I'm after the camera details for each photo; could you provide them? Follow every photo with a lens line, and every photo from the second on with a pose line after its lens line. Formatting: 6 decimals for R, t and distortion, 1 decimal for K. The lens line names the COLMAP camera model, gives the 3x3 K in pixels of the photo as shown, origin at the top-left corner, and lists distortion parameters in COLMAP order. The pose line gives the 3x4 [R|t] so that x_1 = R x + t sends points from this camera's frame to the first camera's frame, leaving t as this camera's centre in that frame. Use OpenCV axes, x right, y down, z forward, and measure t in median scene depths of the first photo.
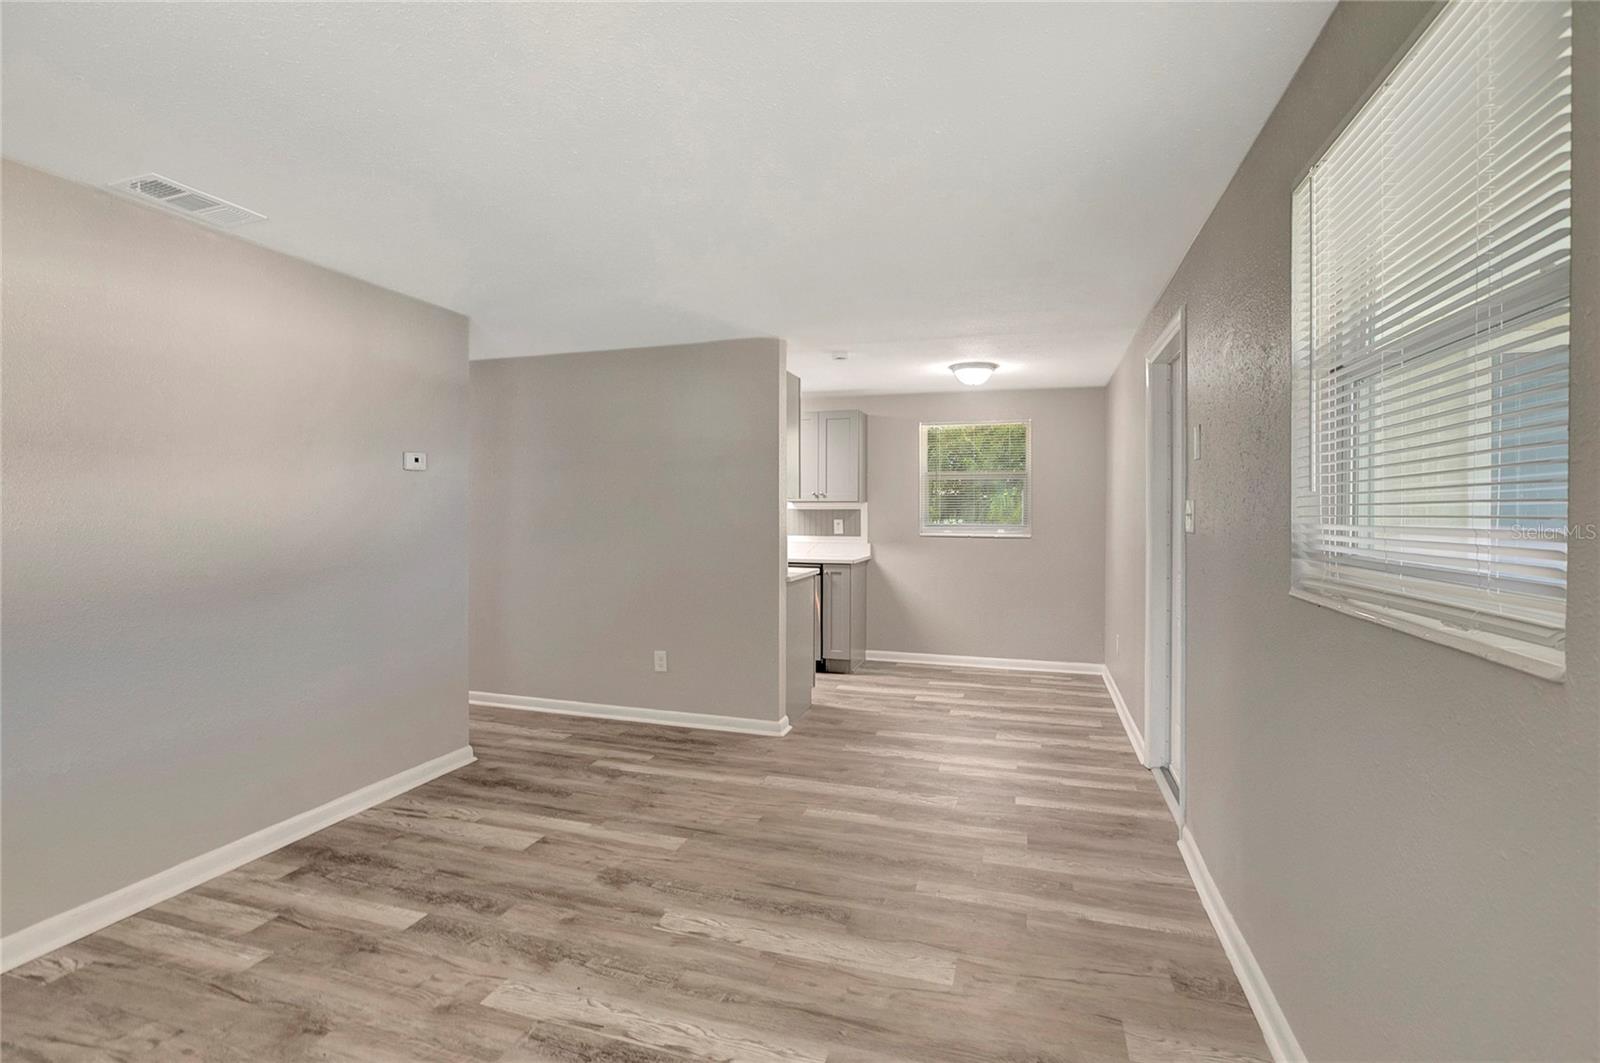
lens RADIAL K [[734.9, 0, 791.5], [0, 734.9, 517.5], [0, 0, 1]] dist [-0.024895, 0.011410]
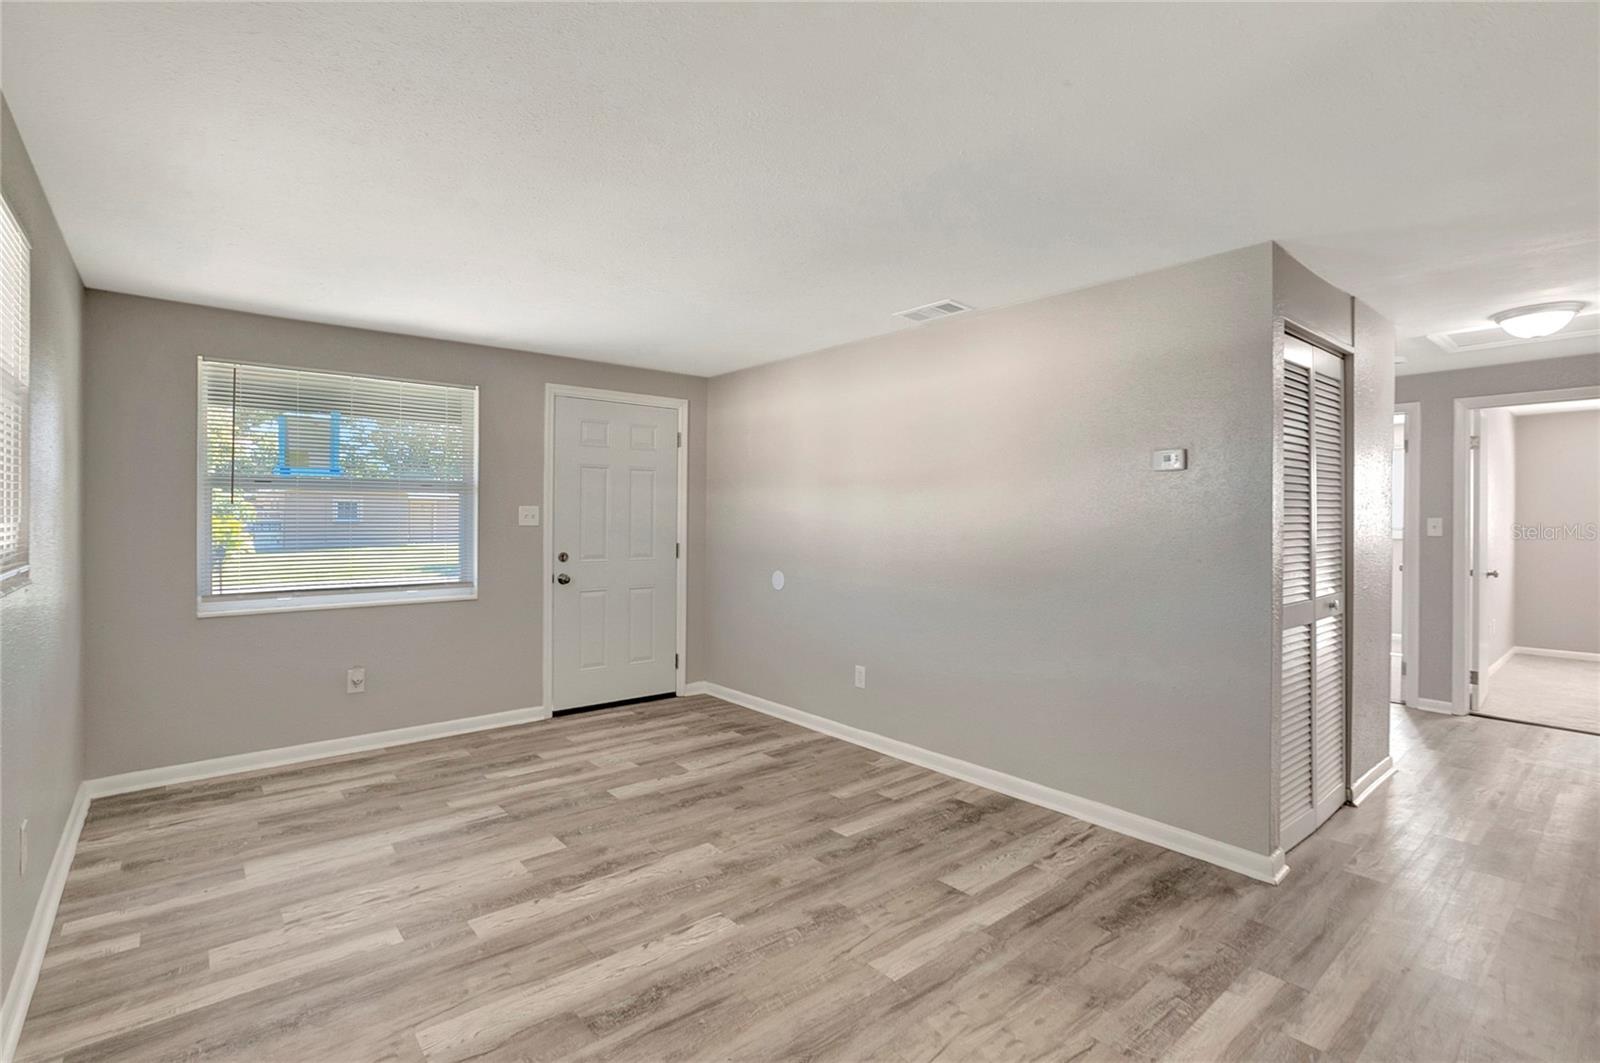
lens RADIAL K [[747.8, 0, 792.1], [0, 747.8, 515.6], [0, 0, 1]] dist [-0.002744, 0.000568]
pose [[-0.531686, -0.002374, -0.846938, 0.471382], [-0.011954, 0.999917, 0.004702, -0.011957], [0.846857, 0.012624, -0.531670, 1.164927]]
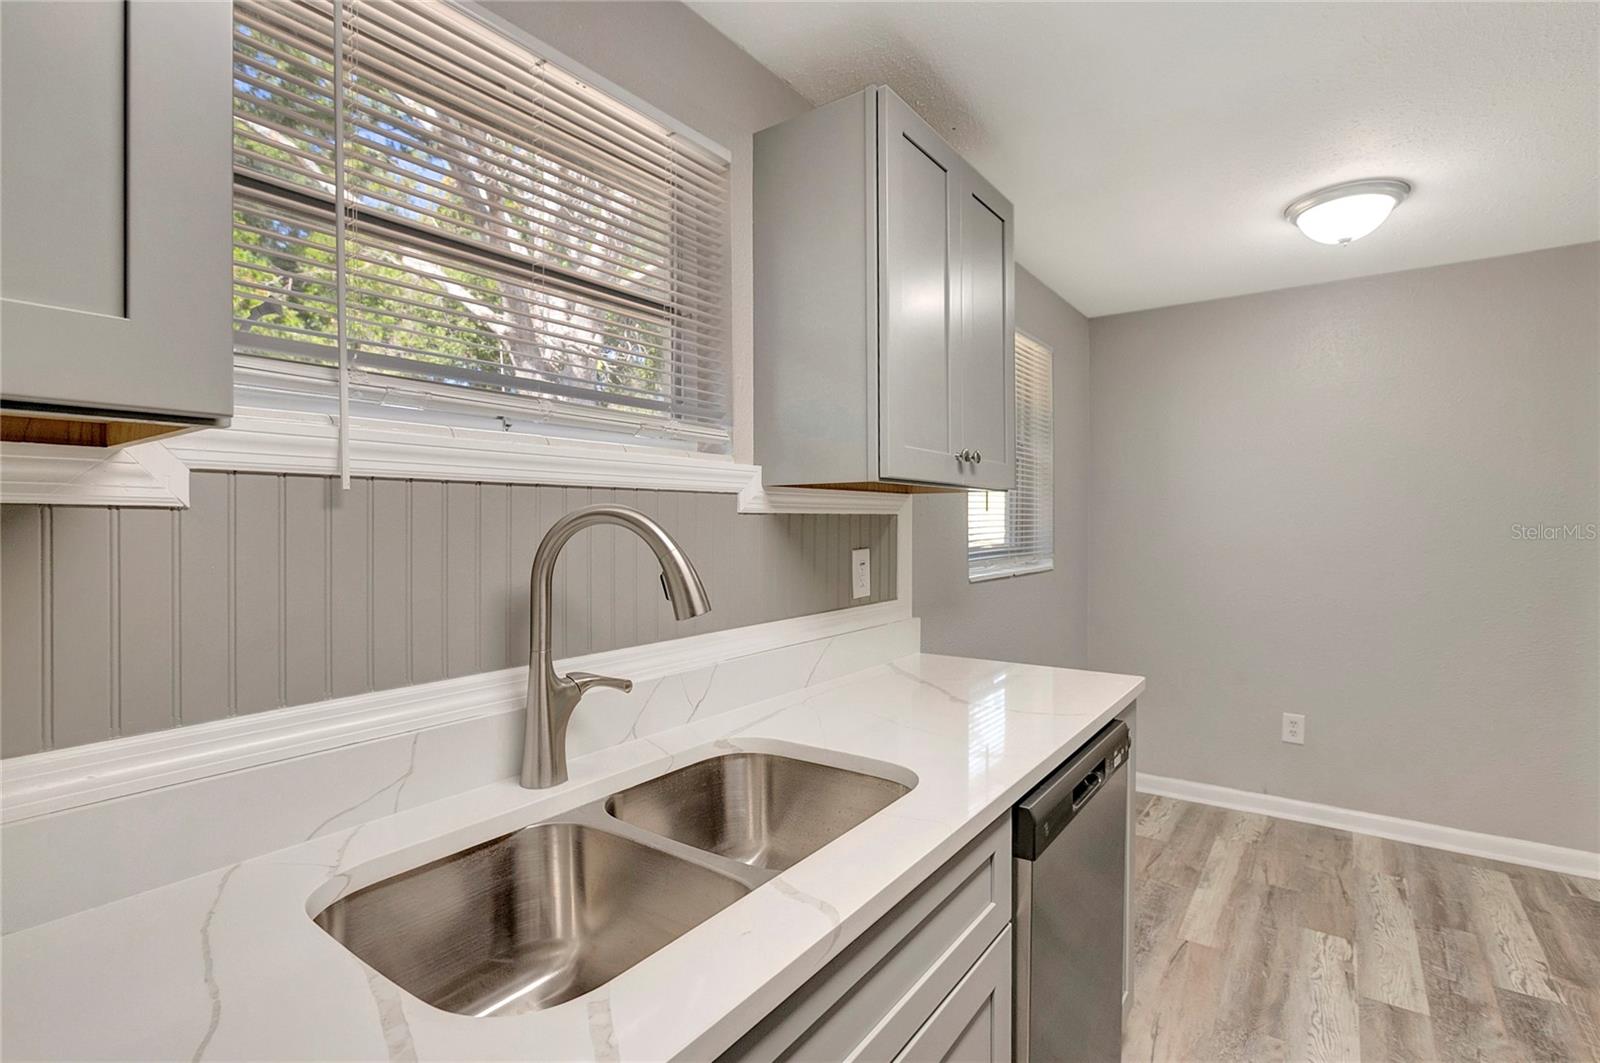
lens RADIAL K [[747.5, 0, 801.9], [0, 747.5, 523.1], [0, 0, 1]] dist [-0.031841, 0.008318]
pose [[0.315815, -0.004467, 0.948810, -0.468012], [0.007535, 0.999969, 0.002200, -0.017857], [-0.948791, 0.006455, 0.315839, 1.873275]]
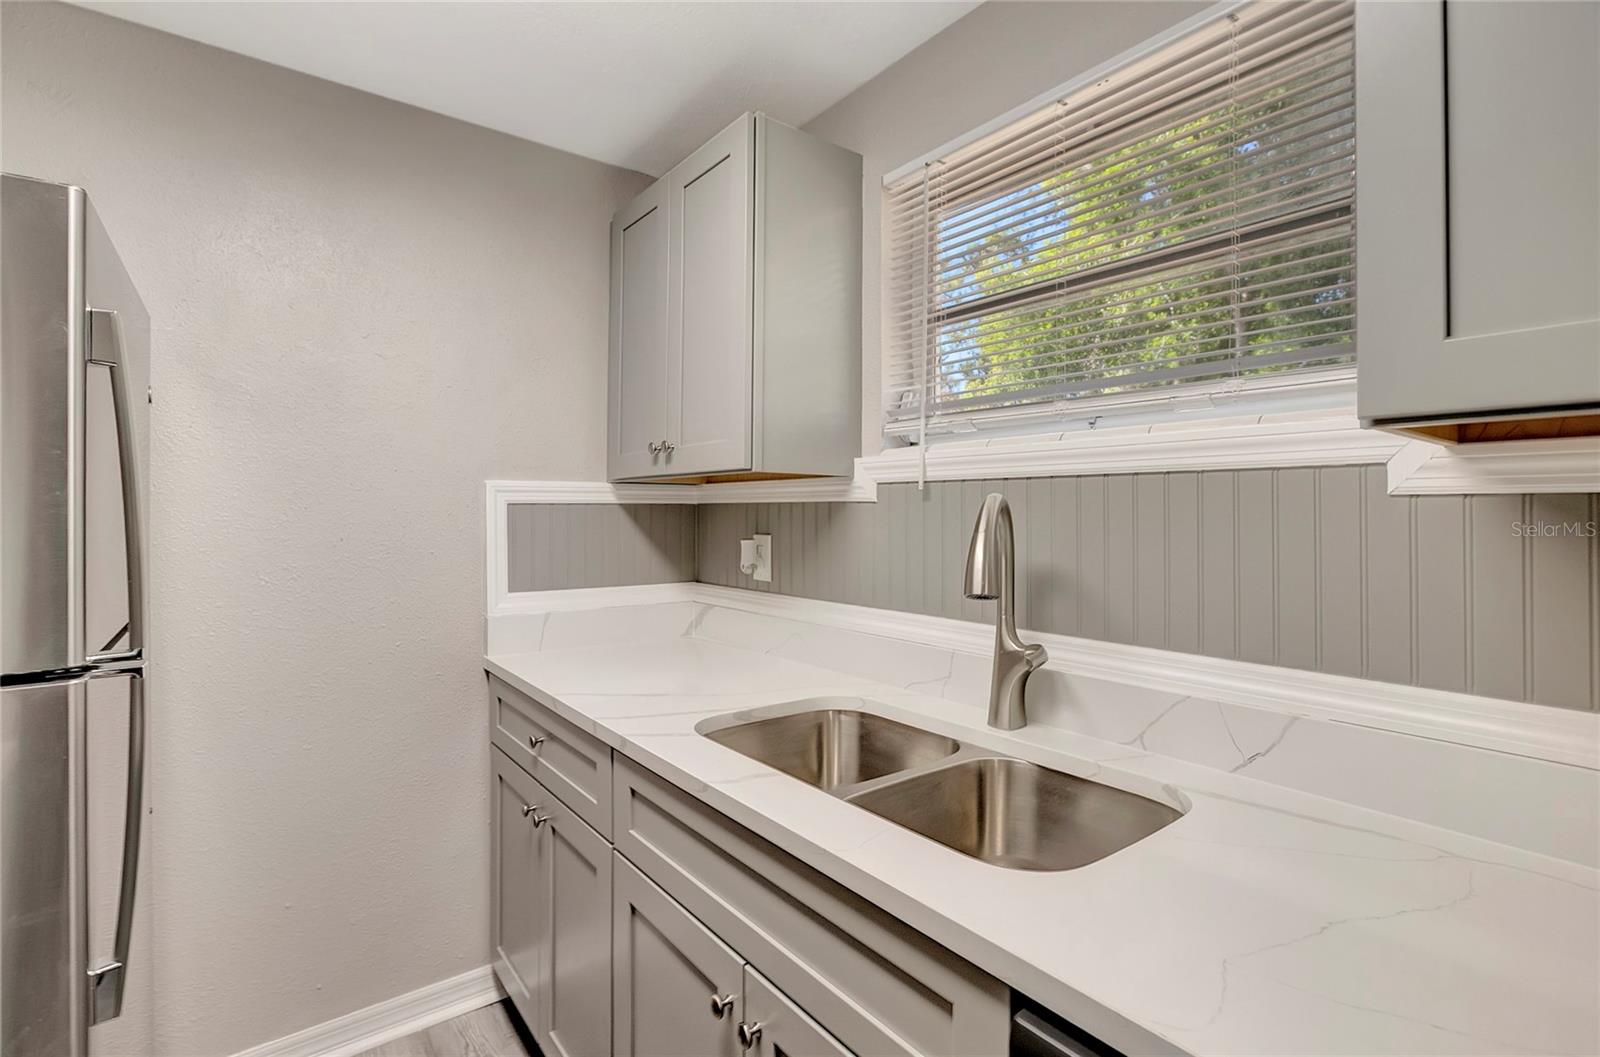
lens RADIAL K [[733.0, 0, 784.6], [0, 733.0, 498.3], [0, 0, 1]] dist [-0.021022, 0.000602]
pose [[0.819980, -0.008968, -0.572323, -0.047530], [-0.007457, 0.999625, -0.026347, -0.012711], [0.572344, 0.025871, 0.819605, 1.688258]]
